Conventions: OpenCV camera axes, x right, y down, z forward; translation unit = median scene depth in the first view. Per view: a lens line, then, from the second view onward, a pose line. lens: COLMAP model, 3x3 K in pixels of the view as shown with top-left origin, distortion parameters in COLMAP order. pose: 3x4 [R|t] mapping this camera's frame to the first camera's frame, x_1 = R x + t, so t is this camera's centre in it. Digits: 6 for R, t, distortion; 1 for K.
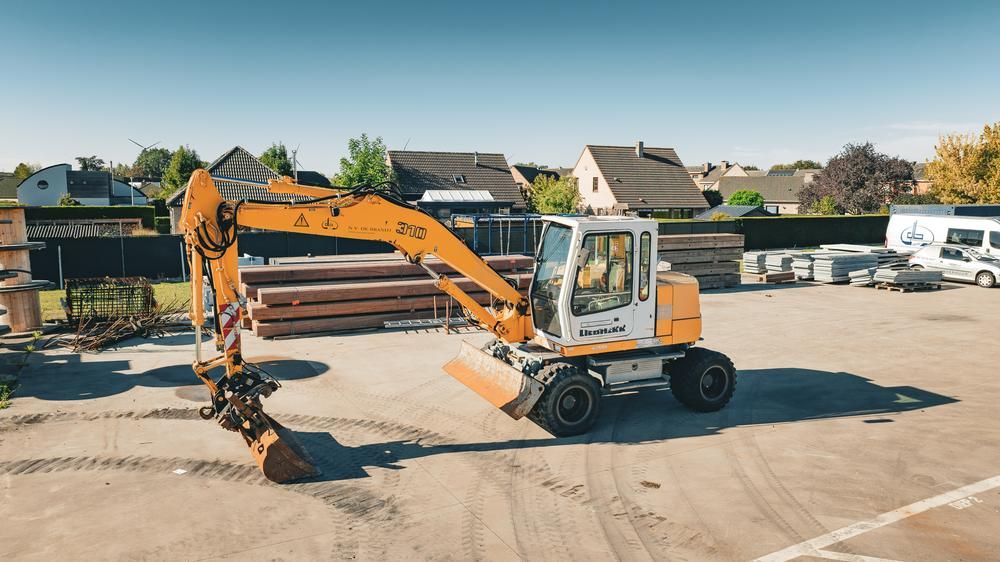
lens RADIAL K [[716.1, 0, 487.8], [0, 716.1, 282.5], [0, 0, 1]] dist [-0.034952, 0.036531]
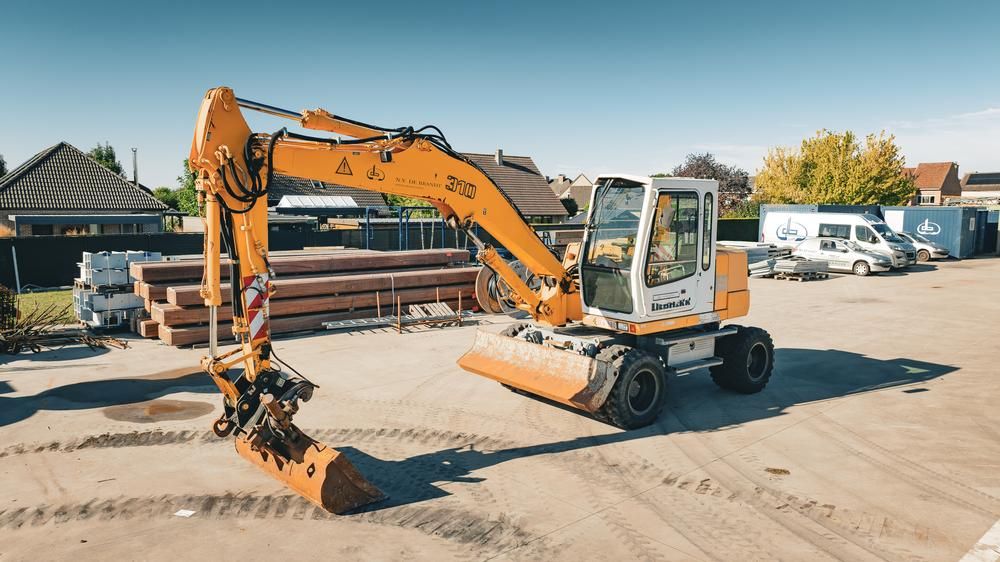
lens RADIAL K [[716.1, 0, 487.8], [0, 716.1, 282.5], [0, 0, 1]] dist [-0.034952, 0.036531]
pose [[0.970324, -0.024931, 0.240518, -0.258308], [0.030815, 0.999310, -0.020736, 0.049988], [-0.239835, 0.027532, 0.970423, 0.194815]]
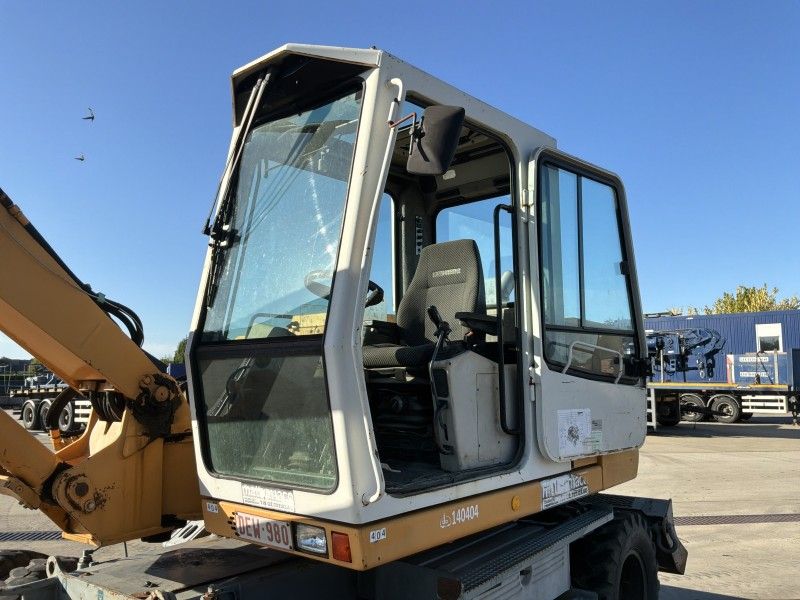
lens RADIAL K [[661.5, 0, 400.0], [0, 661.5, 300.0], [0, 0, 1]] dist [0.112647, -0.221530]
pose [[0.909358, 0.024266, 0.415307, 0.024878], [0.076401, 0.971577, -0.224055, 0.062475], [-0.408940, 0.235476, 0.881657, 0.735097]]
